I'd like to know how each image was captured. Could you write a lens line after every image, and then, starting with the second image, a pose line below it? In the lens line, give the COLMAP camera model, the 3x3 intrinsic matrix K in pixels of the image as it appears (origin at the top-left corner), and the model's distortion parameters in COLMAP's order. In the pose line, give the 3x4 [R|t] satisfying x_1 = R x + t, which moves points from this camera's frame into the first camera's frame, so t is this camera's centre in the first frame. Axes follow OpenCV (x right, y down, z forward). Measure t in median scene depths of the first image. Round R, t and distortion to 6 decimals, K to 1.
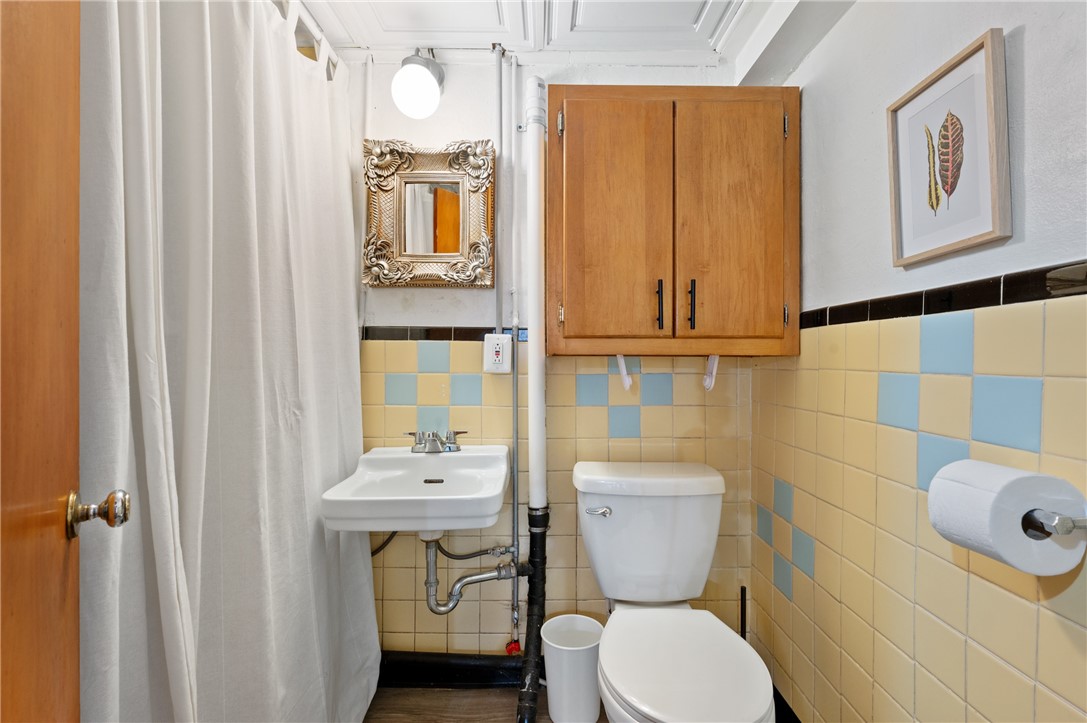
lens RADIAL K [[477.7, 0, 542.2], [0, 477.7, 366.9], [0, 0, 1]] dist [-0.004572, 0.000636]
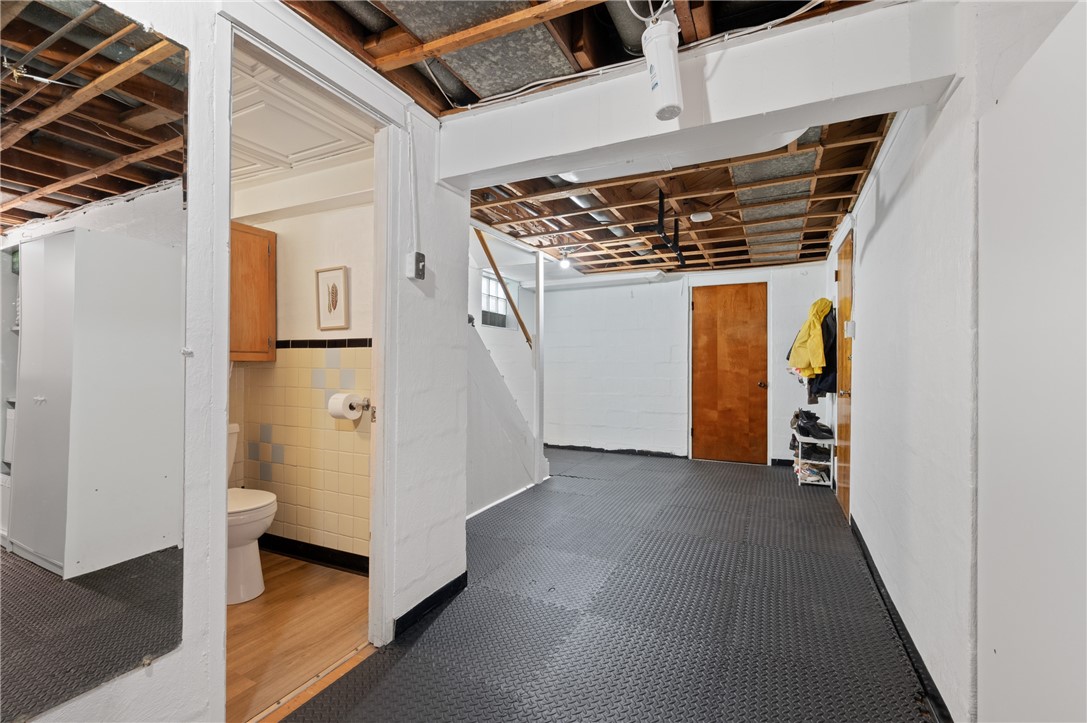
lens RADIAL K [[477.7, 0, 539.3], [0, 477.7, 362.4], [0, 0, 1]] dist [-0.004572, 0.000636]
pose [[0.460160, 0.001671, 0.887834, -0.854708], [0.009218, 0.999935, -0.006659, 0.005309], [-0.887788, 0.011248, 0.460115, -1.070743]]
